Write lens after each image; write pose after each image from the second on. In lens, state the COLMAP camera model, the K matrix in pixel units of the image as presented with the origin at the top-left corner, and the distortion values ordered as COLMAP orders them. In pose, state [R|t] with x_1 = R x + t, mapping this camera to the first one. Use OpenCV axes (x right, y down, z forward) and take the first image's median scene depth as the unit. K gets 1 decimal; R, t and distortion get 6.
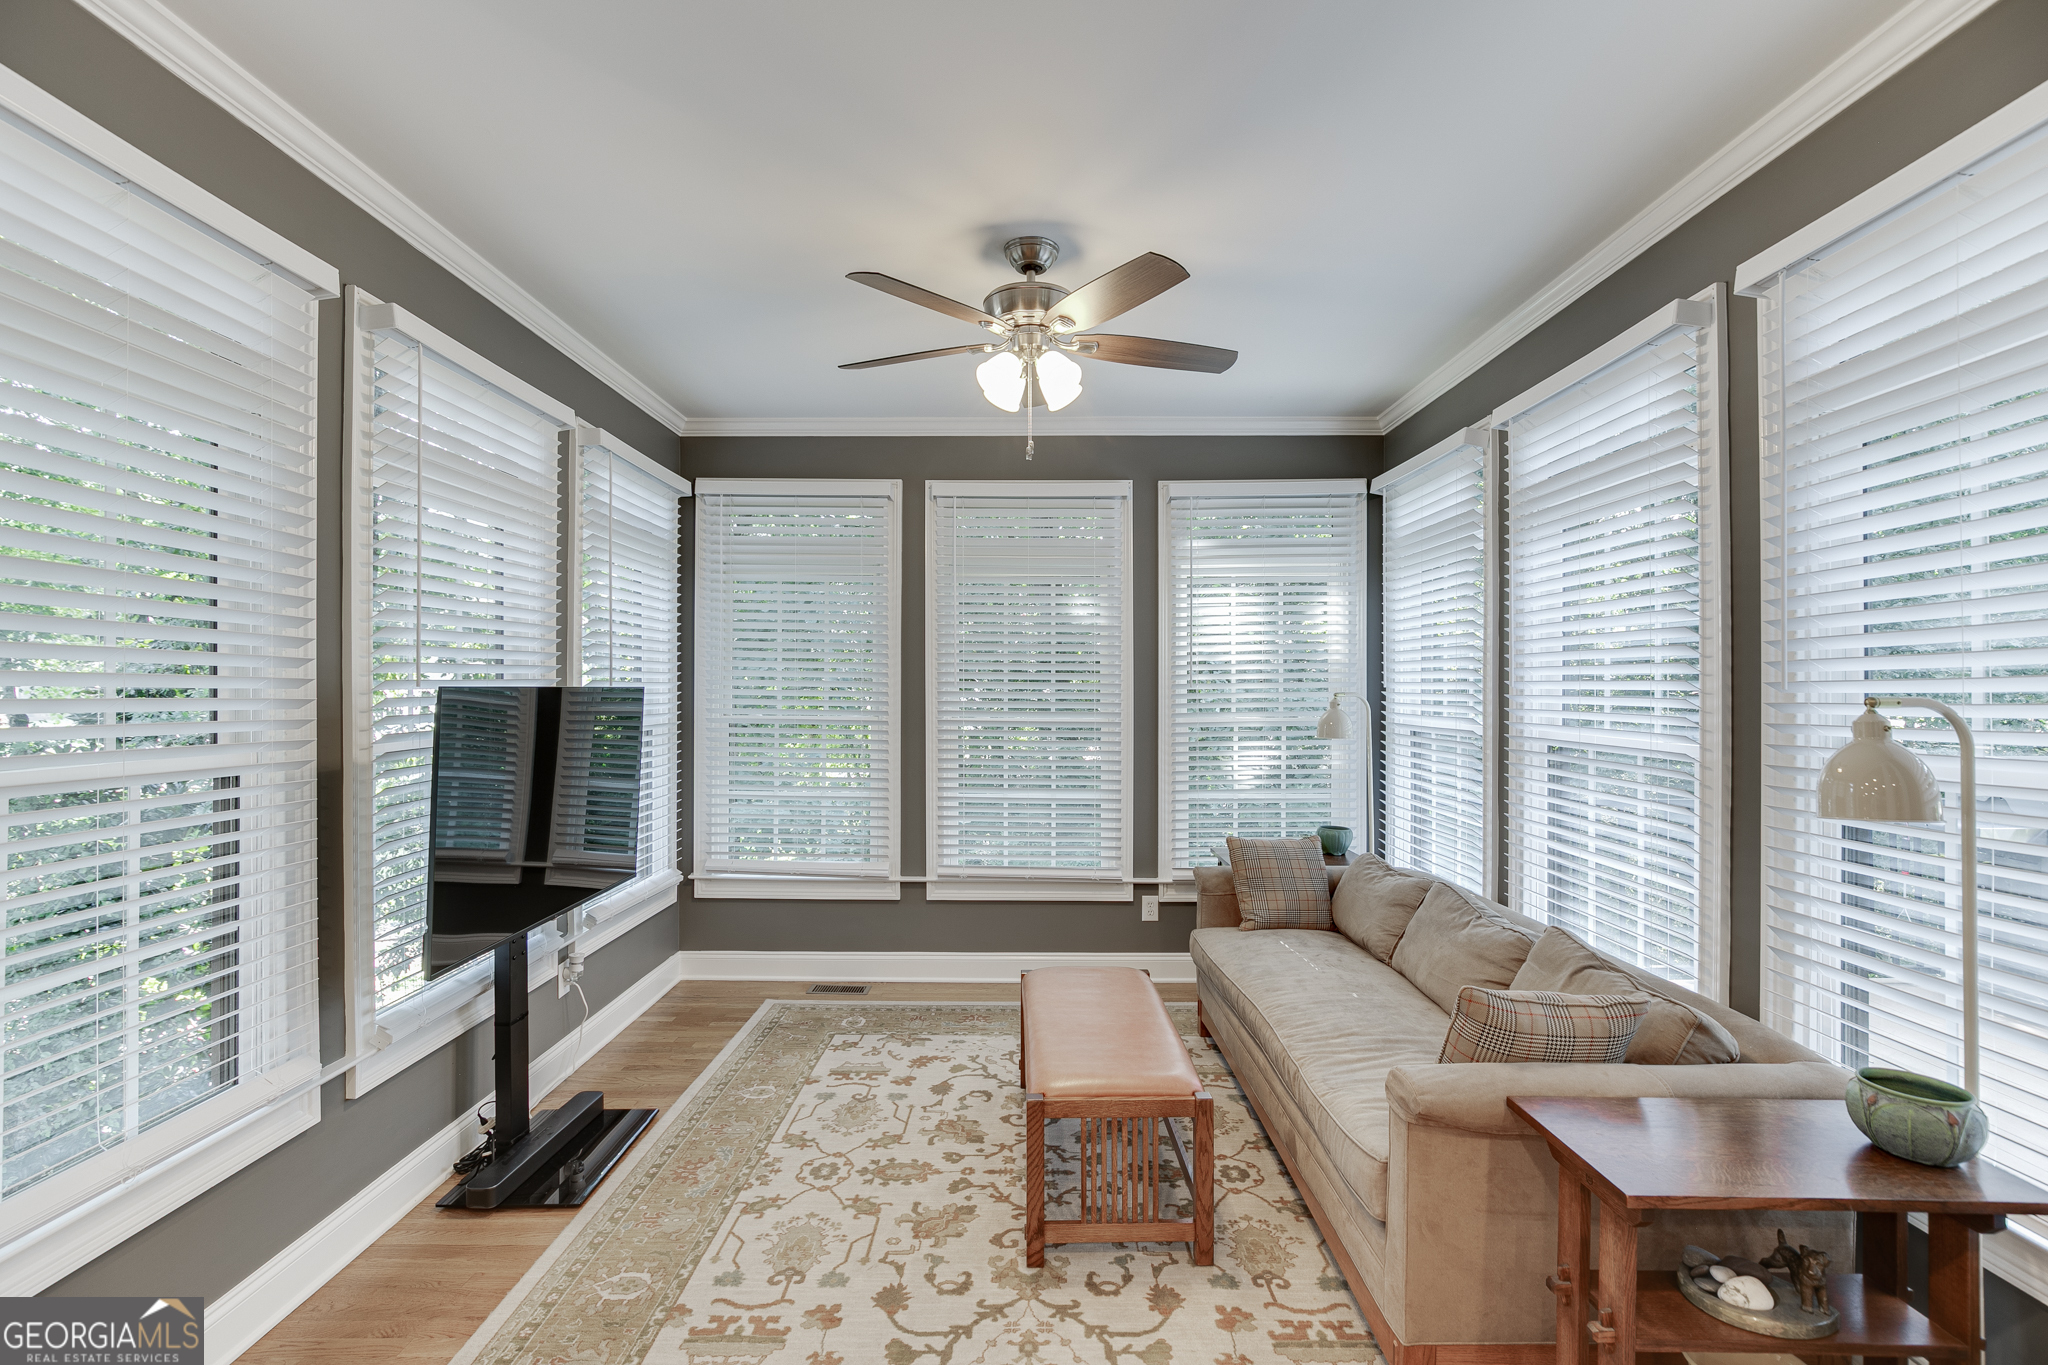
lens RADIAL K [[933.7, 0, 1024.4], [0, 933.7, 671.8], [0, 0, 1]] dist [-0.003047, -0.000427]
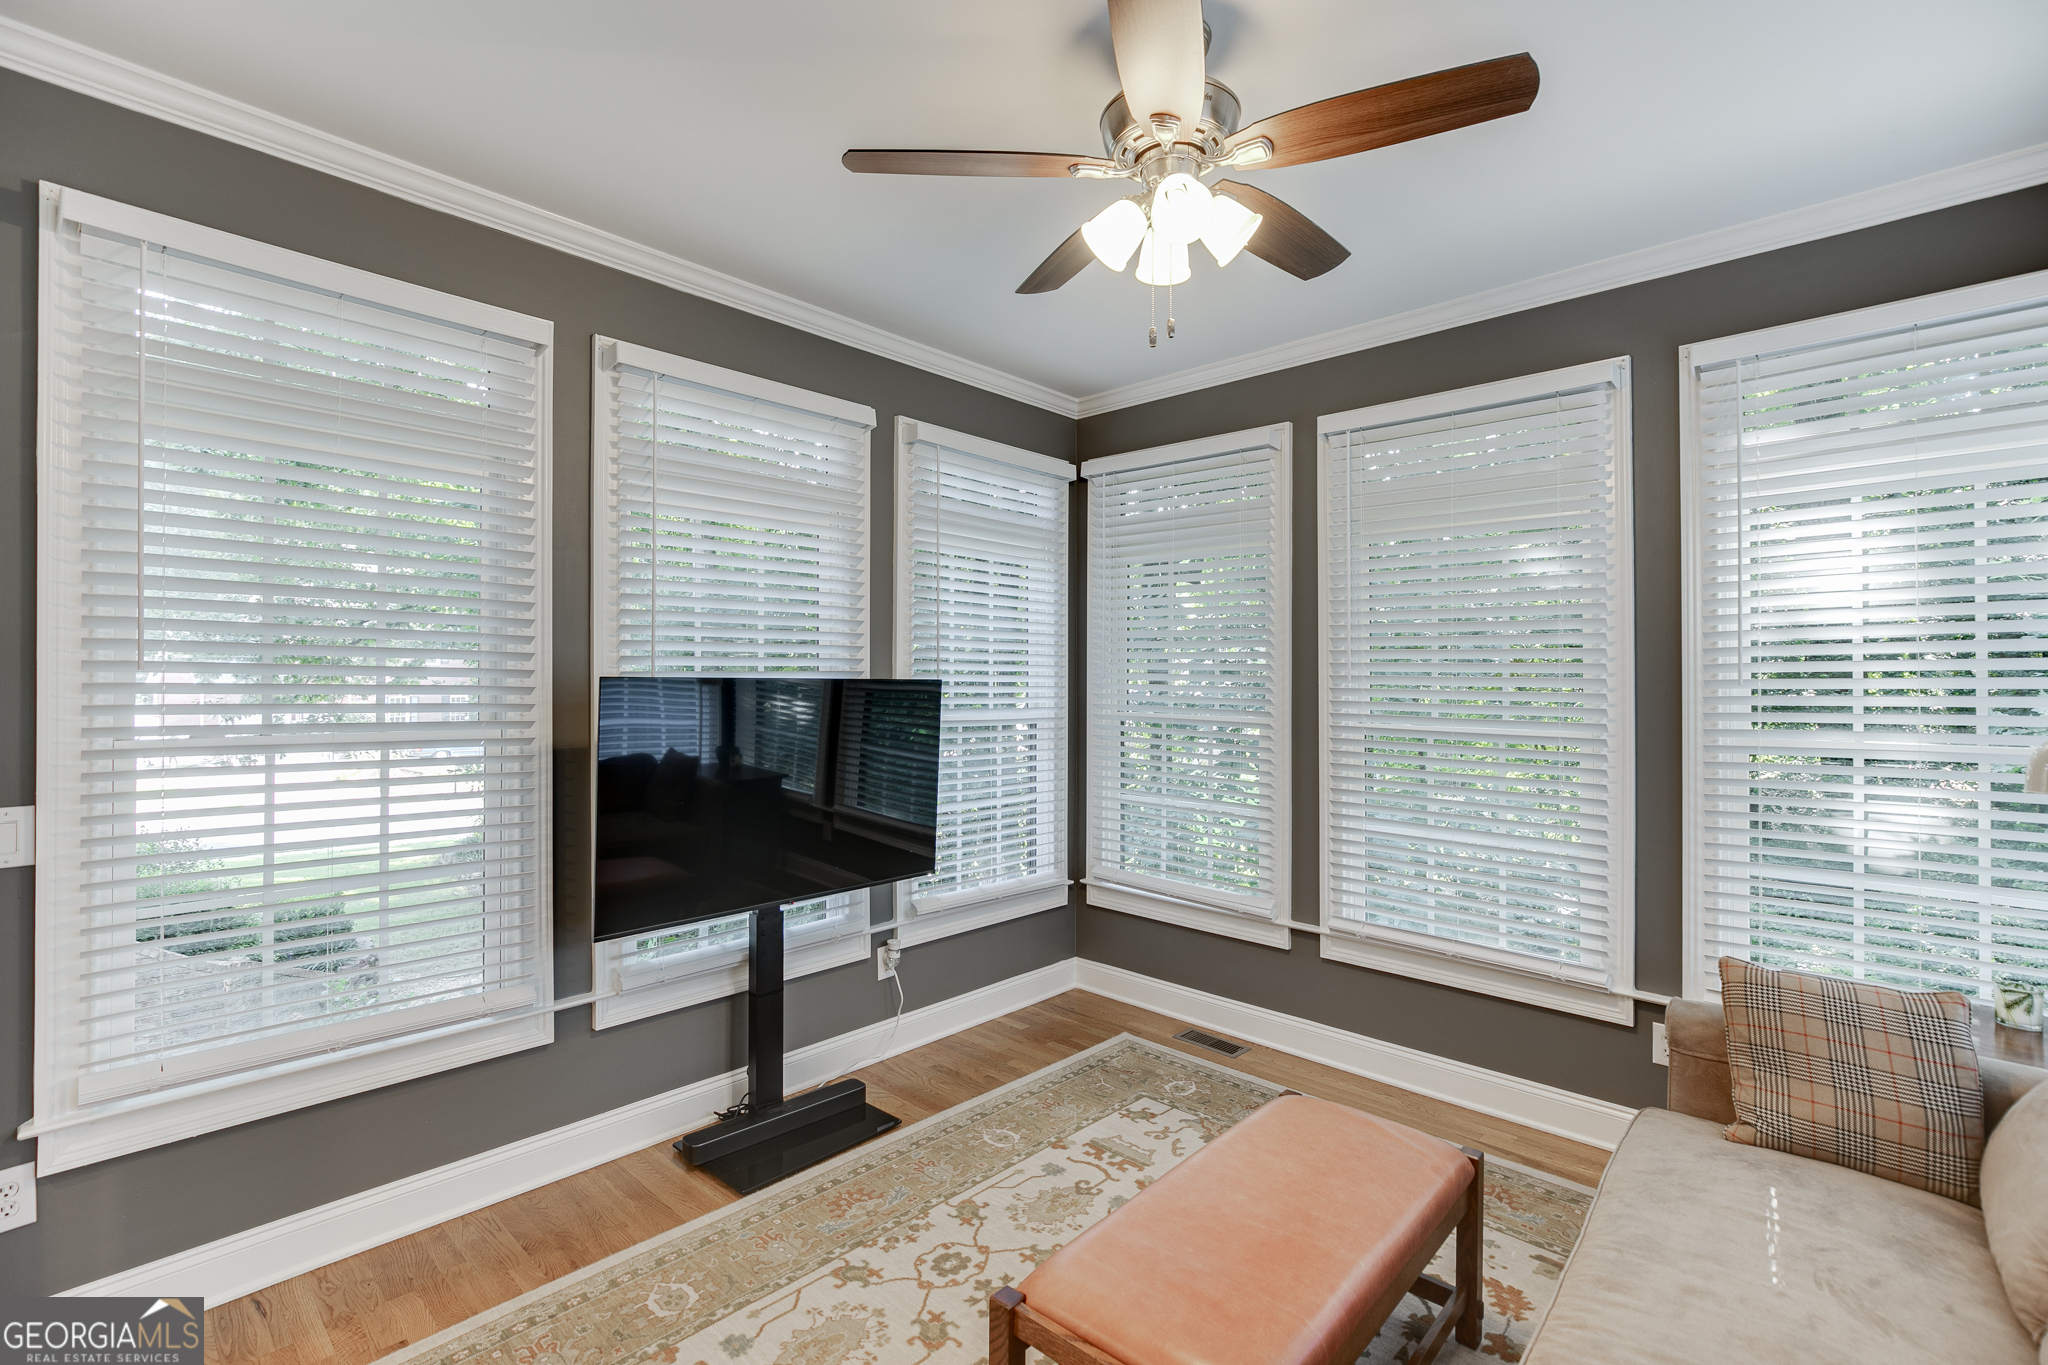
lens RADIAL K [[928.7, 0, 1028.4], [0, 928.7, 667.0], [0, 0, 1]] dist [-0.003213, 0.000302]
pose [[0.731080, -0.005850, -0.682266, 0.293588], [0.004689, 0.999983, -0.003549, 0.005844], [0.682275, -0.000604, 0.731095, 0.323841]]
